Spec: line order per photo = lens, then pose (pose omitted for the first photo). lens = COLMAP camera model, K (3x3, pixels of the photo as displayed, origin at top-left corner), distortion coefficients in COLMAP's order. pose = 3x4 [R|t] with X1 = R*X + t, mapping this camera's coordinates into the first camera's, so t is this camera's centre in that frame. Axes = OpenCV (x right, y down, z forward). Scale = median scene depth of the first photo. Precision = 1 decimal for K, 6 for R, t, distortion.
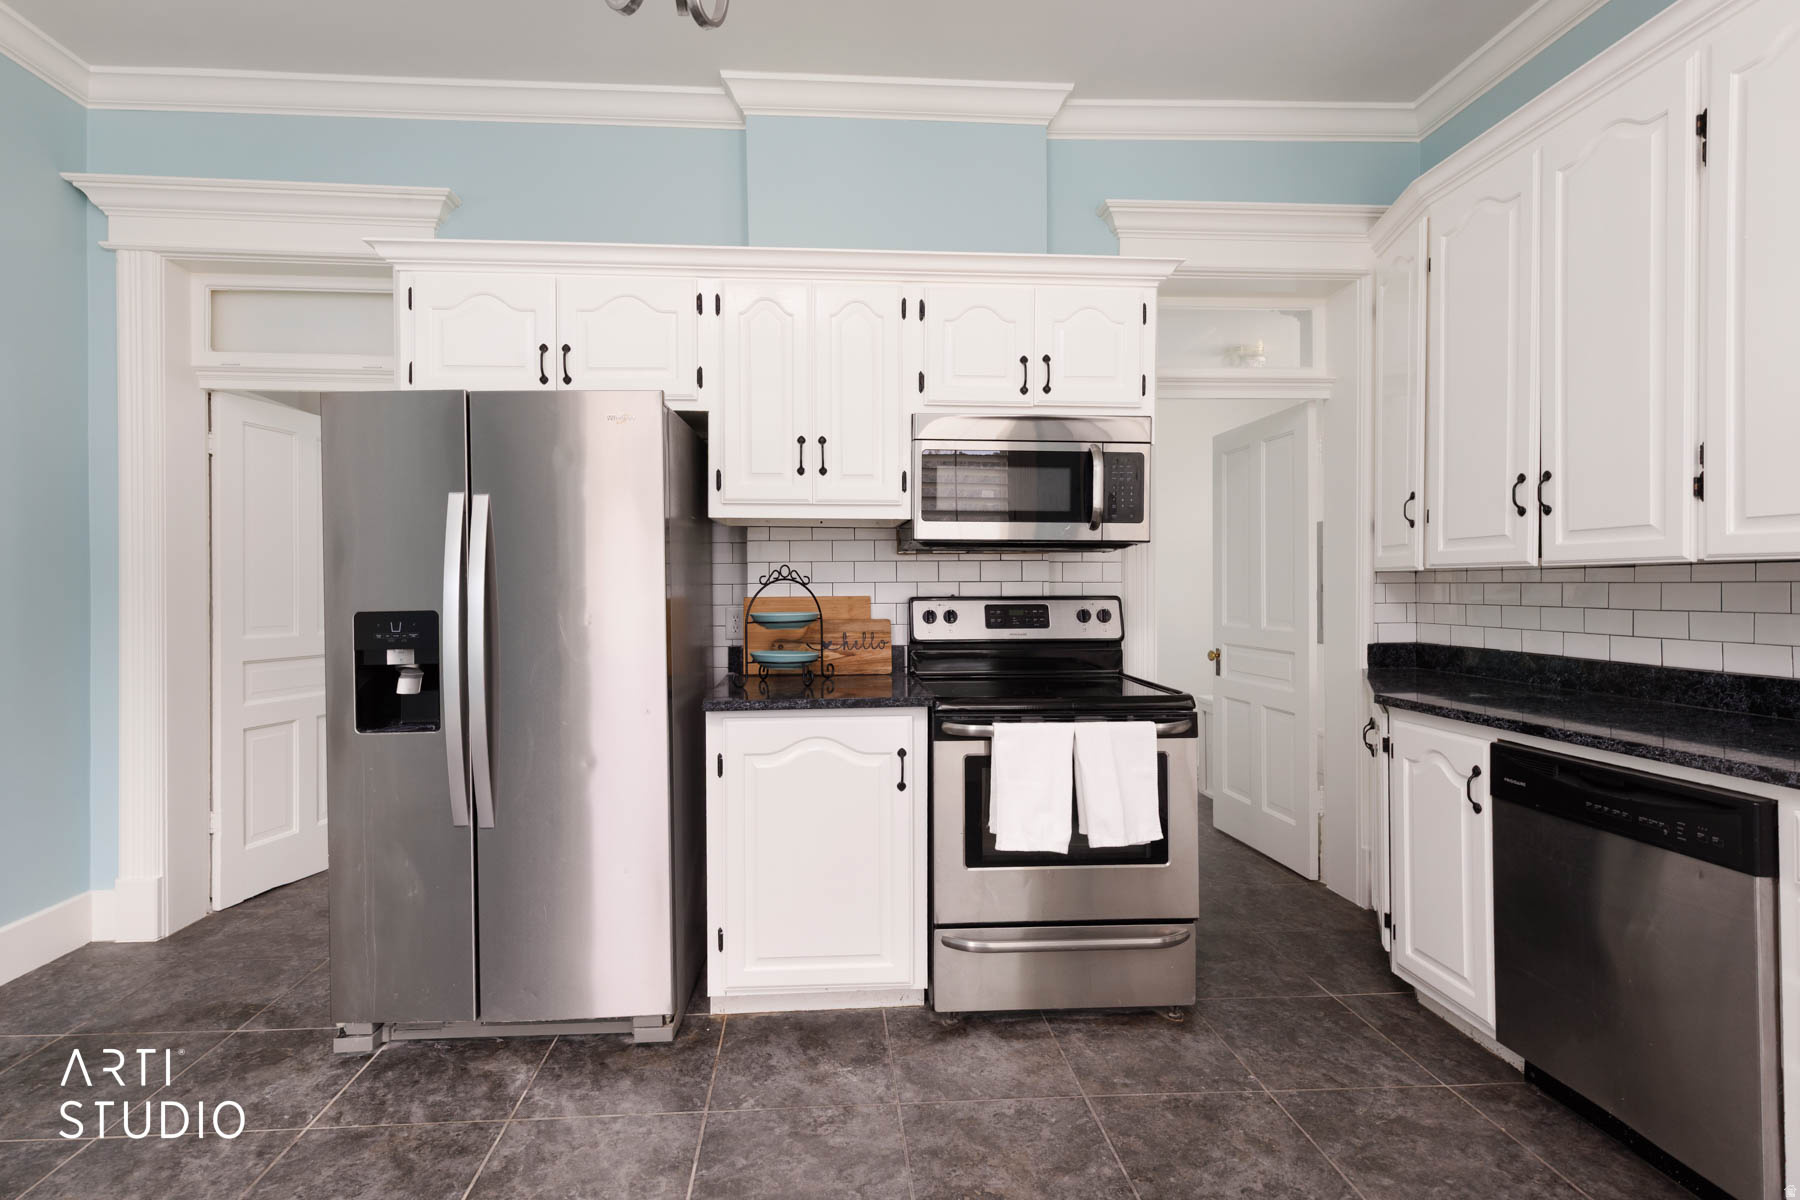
lens RADIAL K [[879.3, 0, 901.5], [0, 879.3, 584.0], [0, 0, 1]] dist [0.008993, -0.001003]
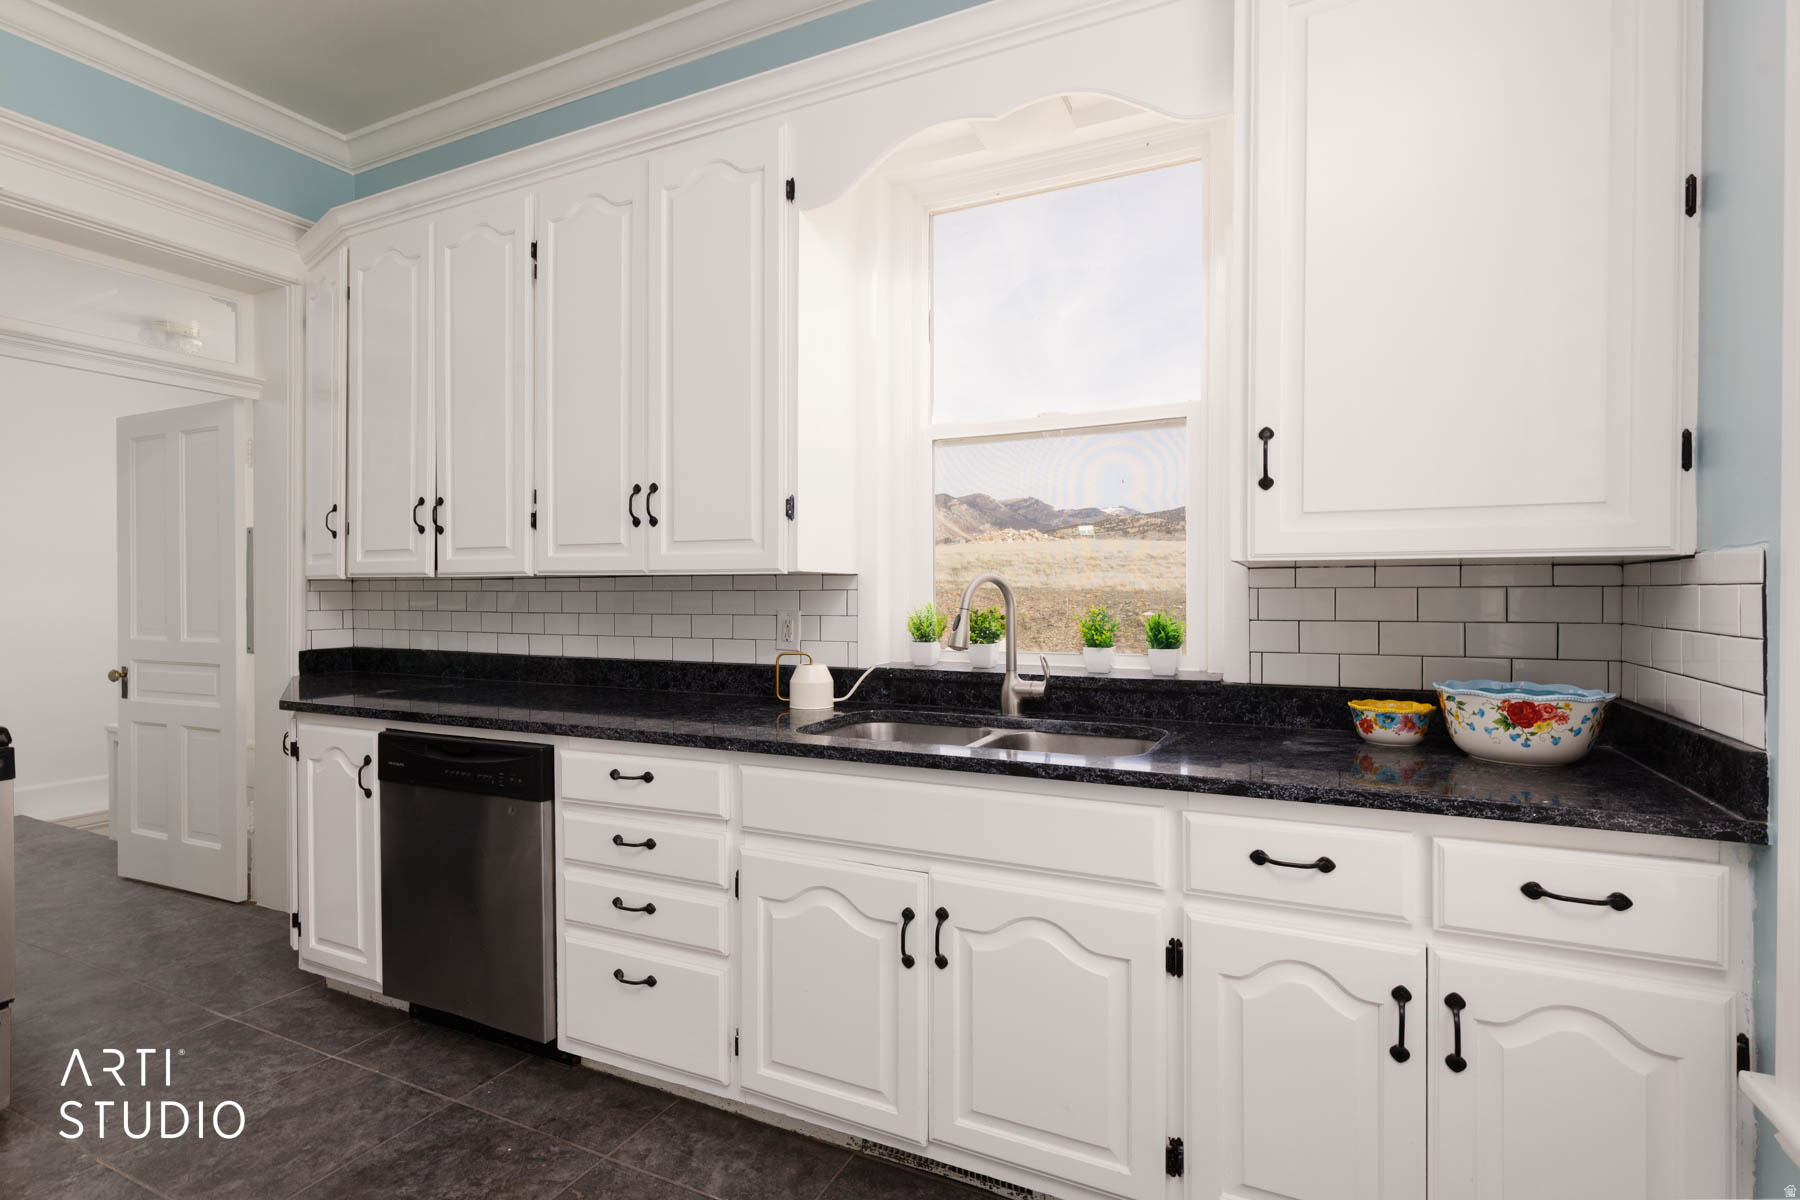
lens RADIAL K [[812.6, 0, 904.2], [0, 812.6, 598.7], [0, 0, 1]] dist [0.006052, -0.000836]
pose [[0.508427, -0.004064, 0.861096, 0.102376], [-0.002683, 0.999977, 0.006303, 0.000067], [-0.861101, -0.005515, 0.508404, -0.094307]]
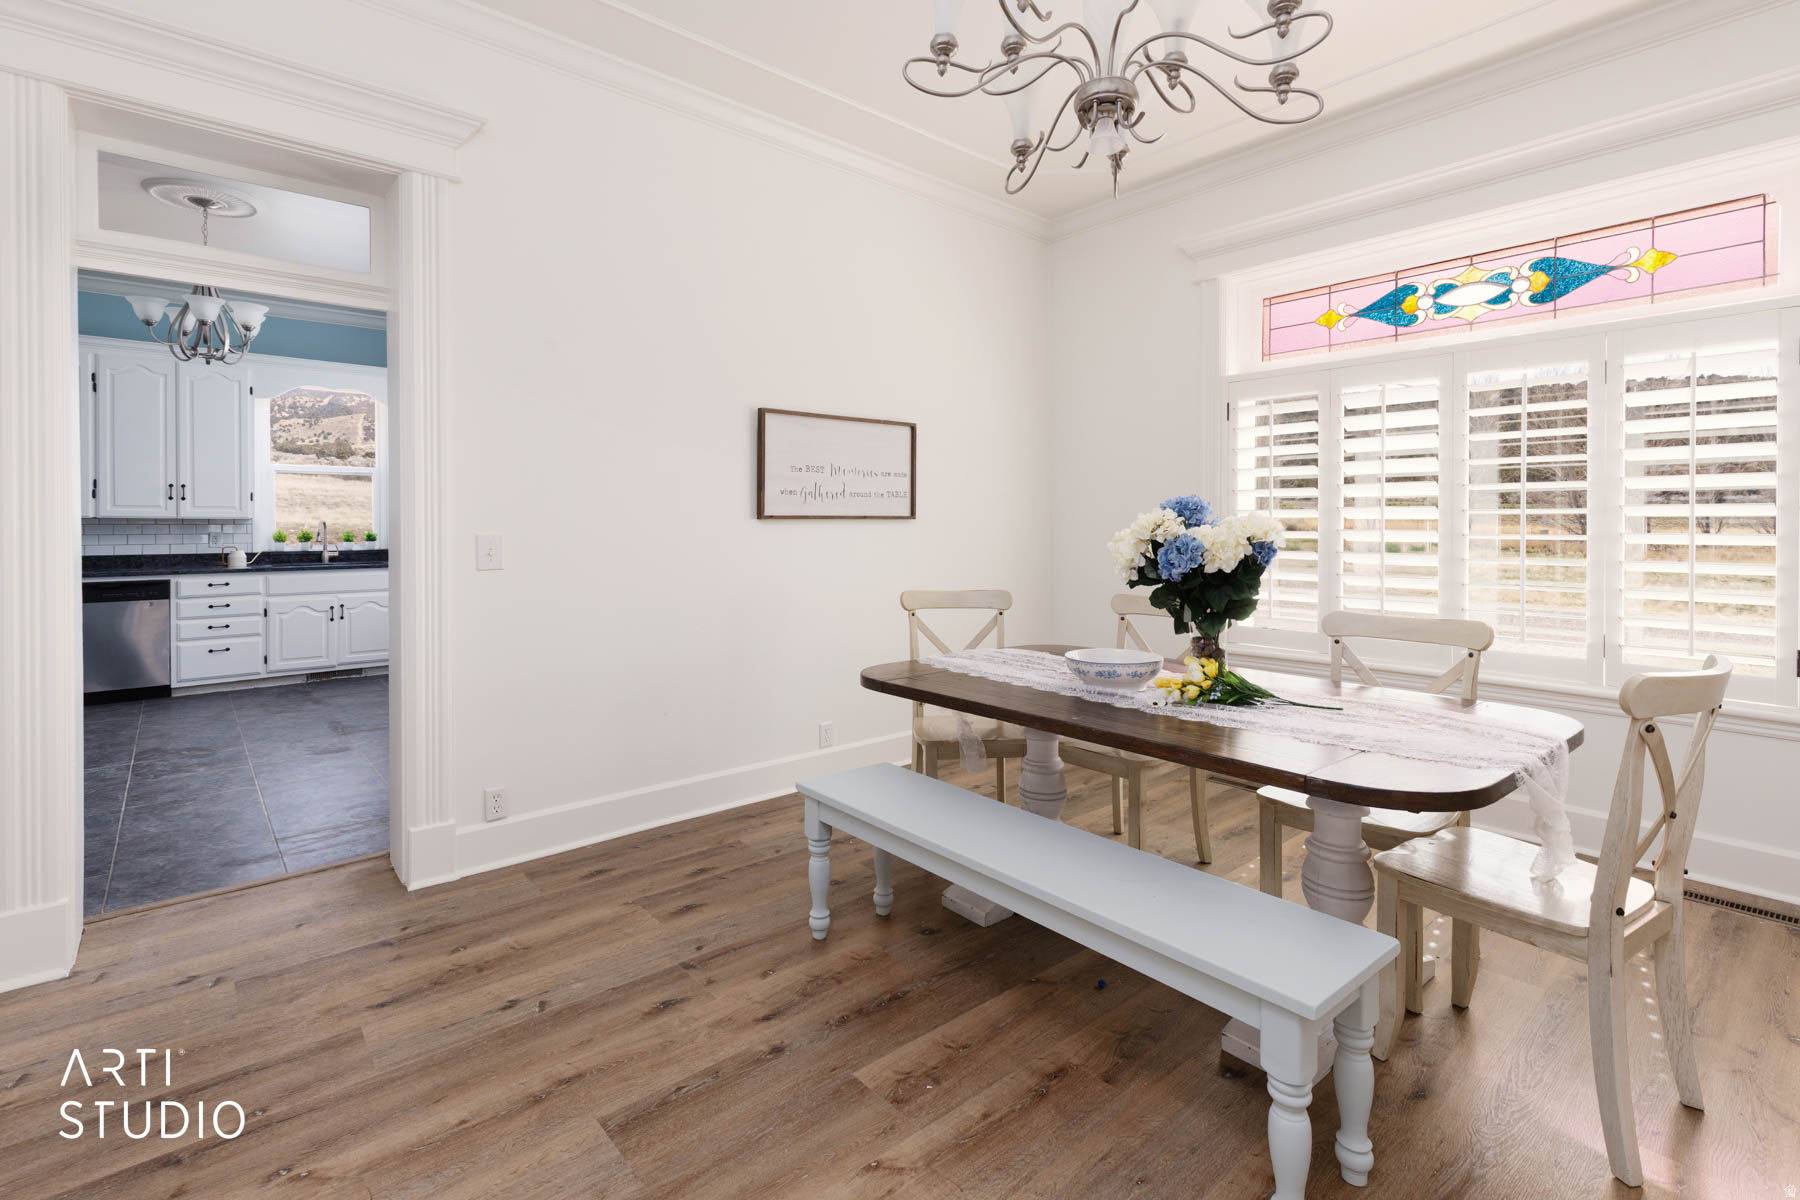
lens RADIAL K [[812.6, 0, 910.0], [0, 812.6, 523.7], [0, 0, 1]] dist [0.006052, -0.000836]
pose [[-0.619555, 0.000049, 0.784954, -2.645895], [-0.000609, 1.000000, -0.000544, -0.004756], [-0.784953, -0.000815, -0.619554, 0.438382]]
